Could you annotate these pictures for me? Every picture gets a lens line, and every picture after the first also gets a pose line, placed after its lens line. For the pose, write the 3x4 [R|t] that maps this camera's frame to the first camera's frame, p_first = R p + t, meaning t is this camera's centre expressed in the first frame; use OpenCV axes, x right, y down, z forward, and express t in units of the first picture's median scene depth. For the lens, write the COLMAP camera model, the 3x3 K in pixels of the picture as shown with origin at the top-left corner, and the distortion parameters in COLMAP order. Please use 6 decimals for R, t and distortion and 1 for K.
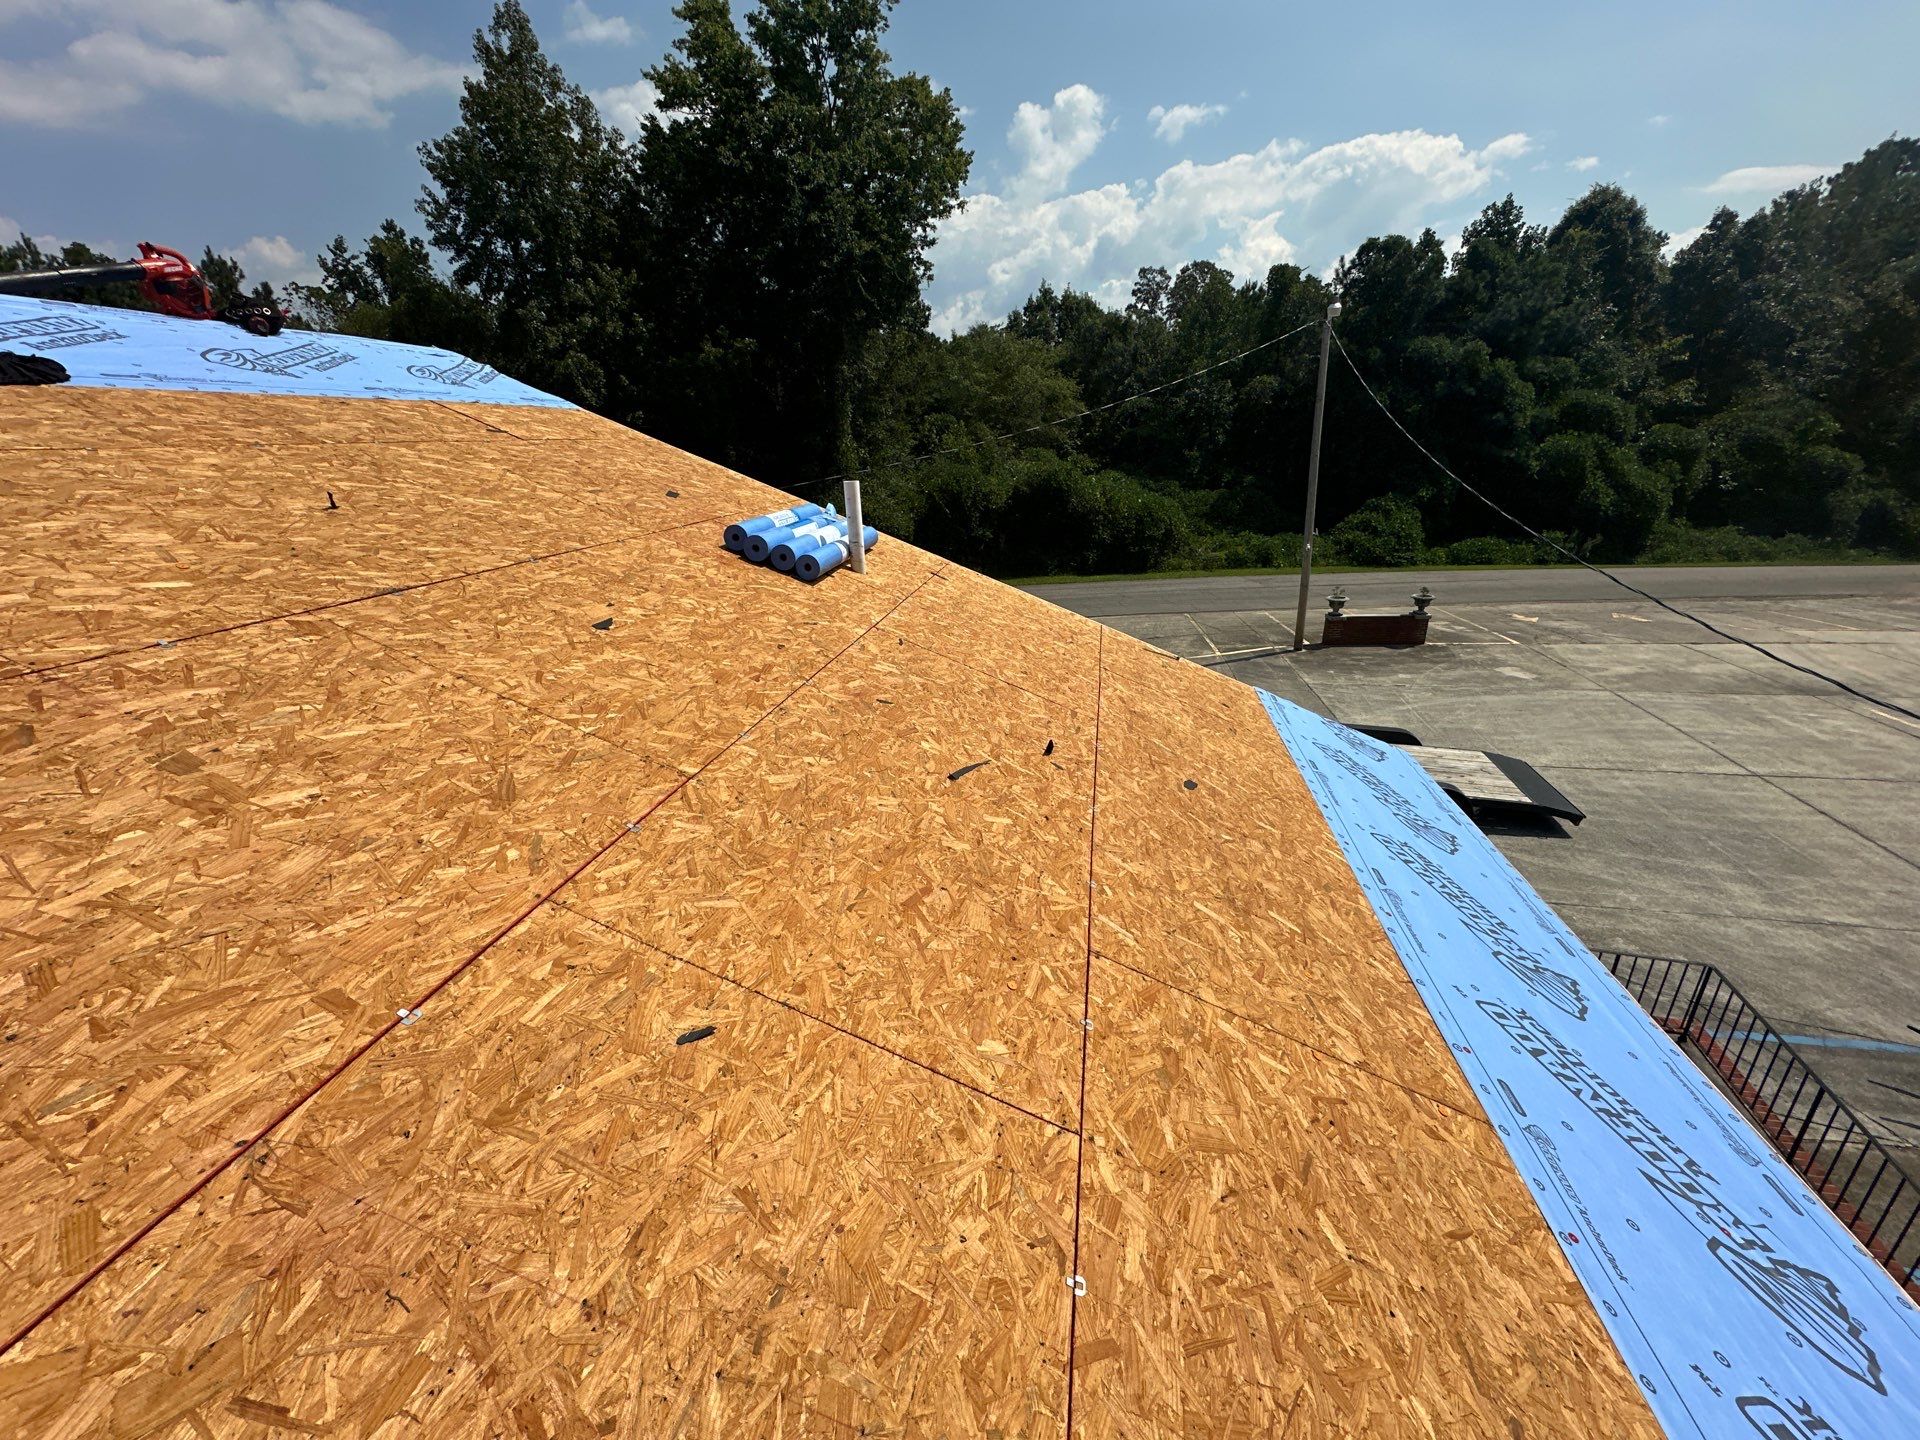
lens RADIAL K [[763.4, 0, 971.0], [0, 763.4, 717.4], [0, 0, 1]] dist [-0.001303, 0.000075]
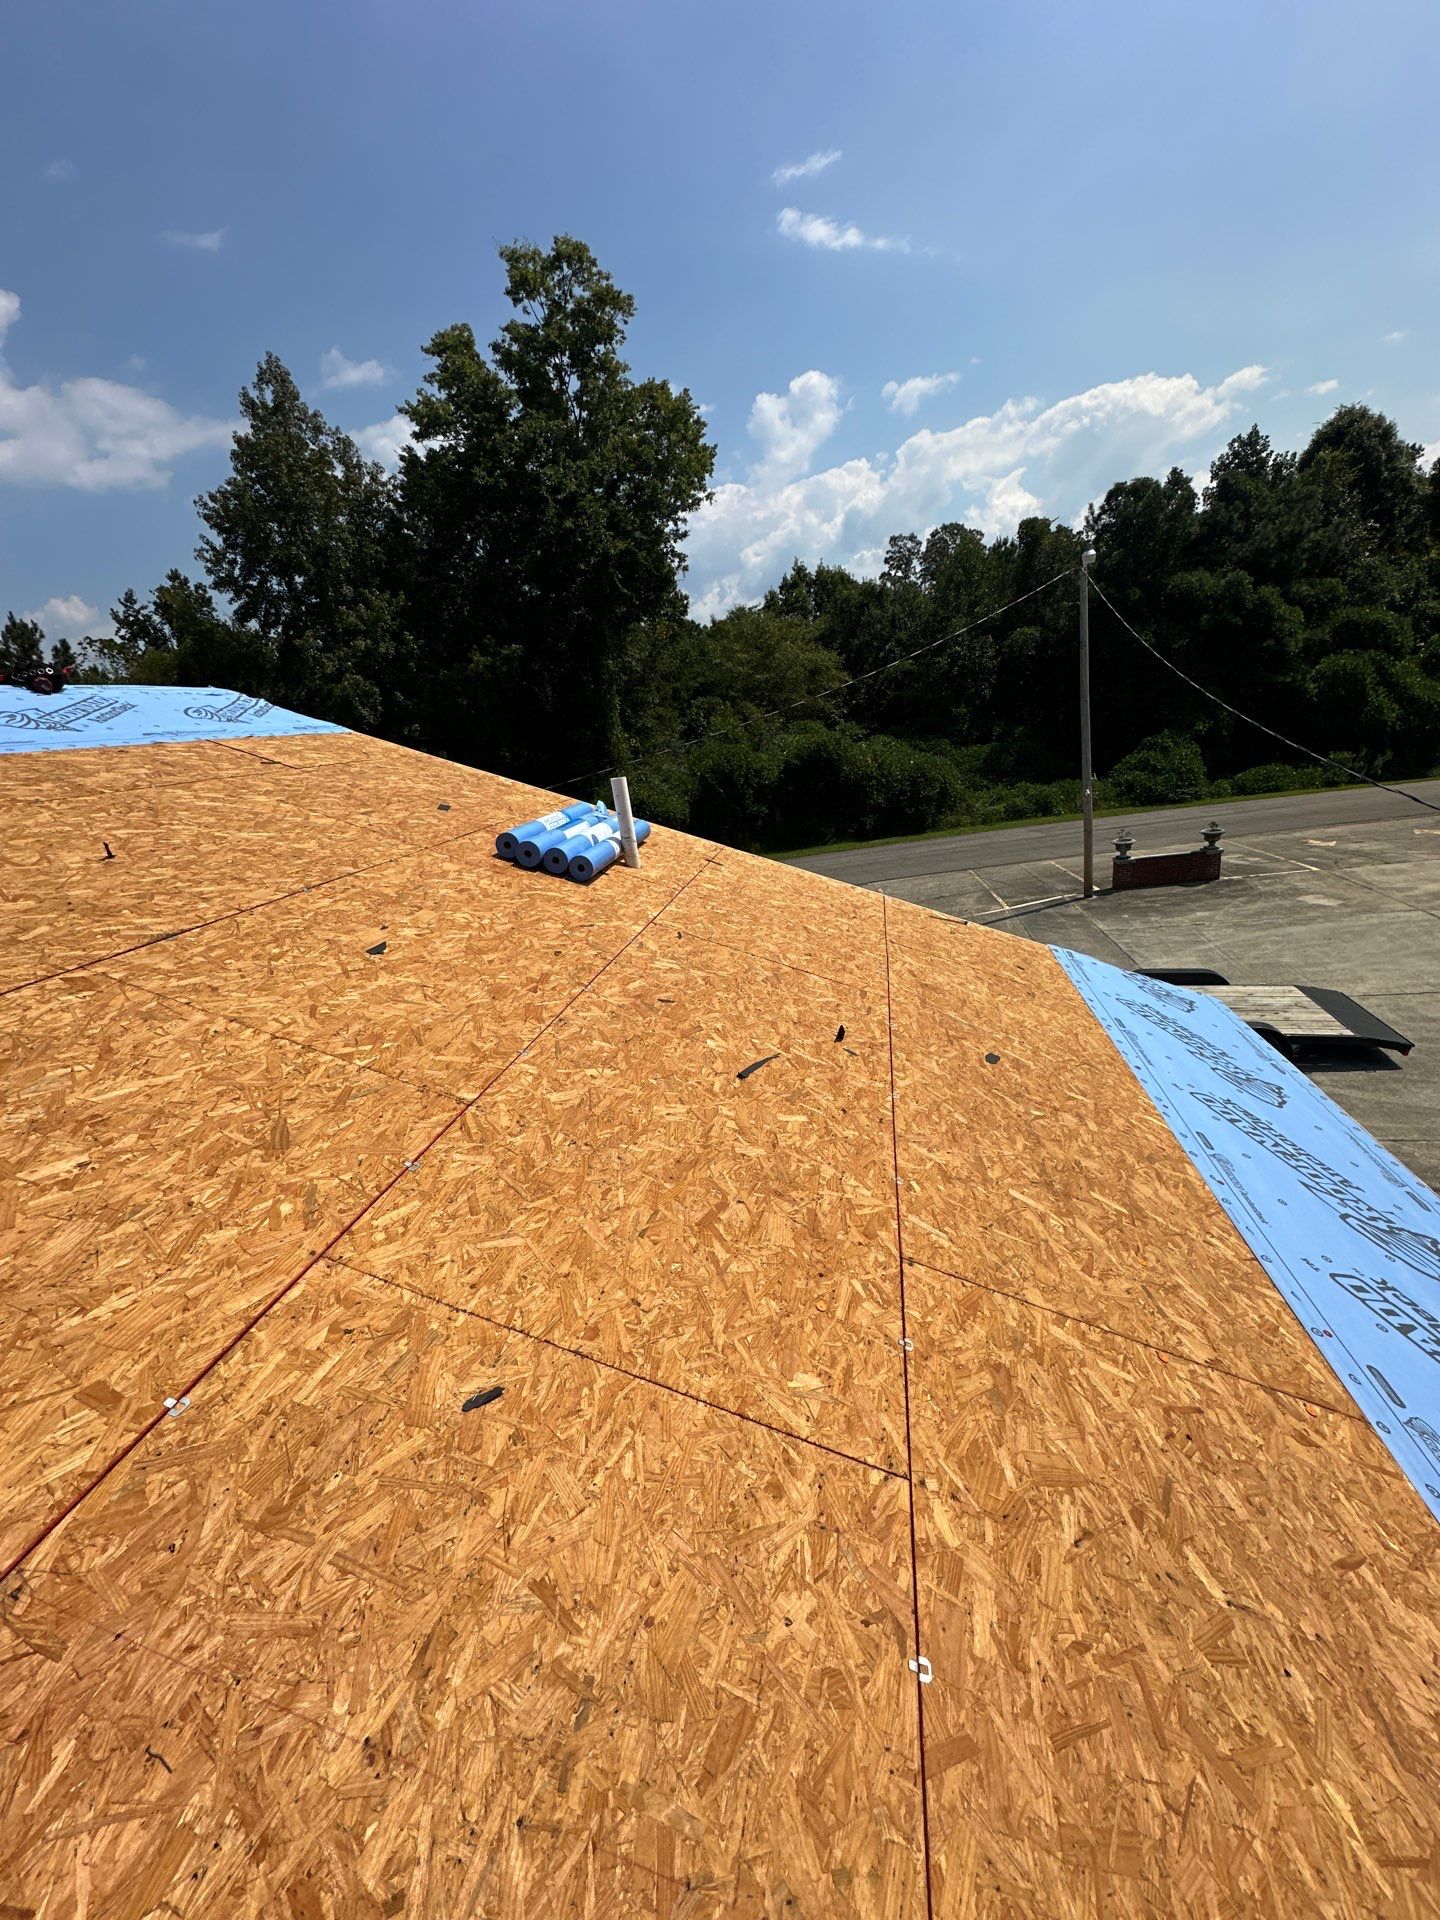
lens RADIAL K [[763.4, 0, 729.3], [0, 763.4, 956.5], [0, 0, 1]] dist [-0.001303, 0.000075]
pose [[0.995424, -0.086782, -0.040002, 0.012368], [0.084807, 0.995207, -0.048683, -0.027411], [0.044035, 0.045067, 0.998013, 0.035660]]
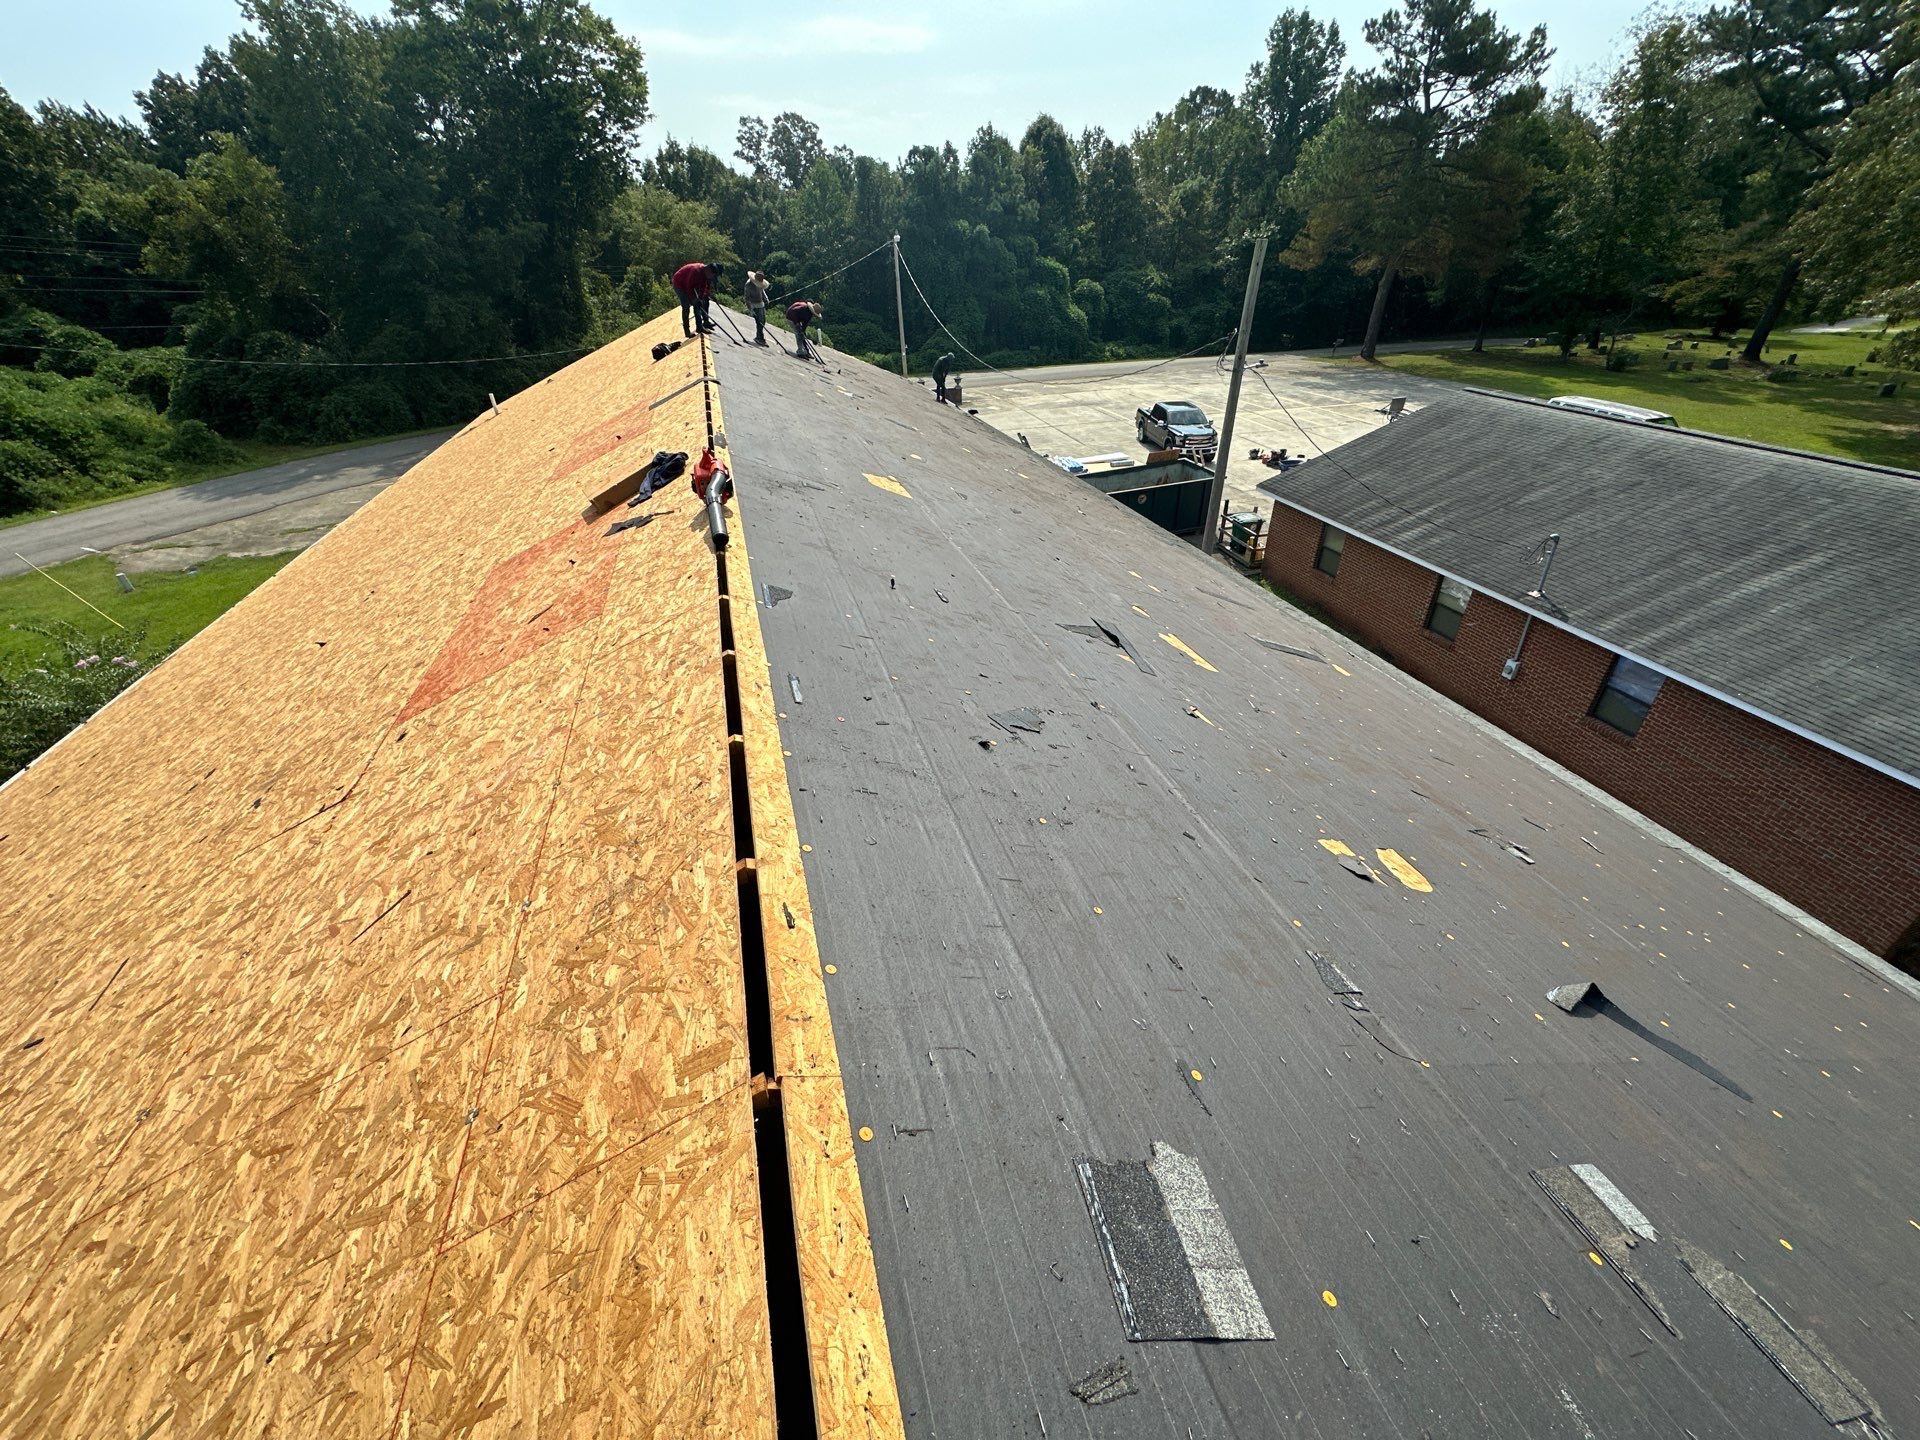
lens RADIAL K [[771.1, 0, 960.0], [0, 771.1, 720.0], [0, 0, 1]] dist [-0.001632, -0.000084]
pose [[0.895470, -0.220146, 0.386872, -3.508688], [0.141593, 0.964869, 0.221311, 2.208629], [-0.422002, -0.143399, 0.895182, -8.364590]]
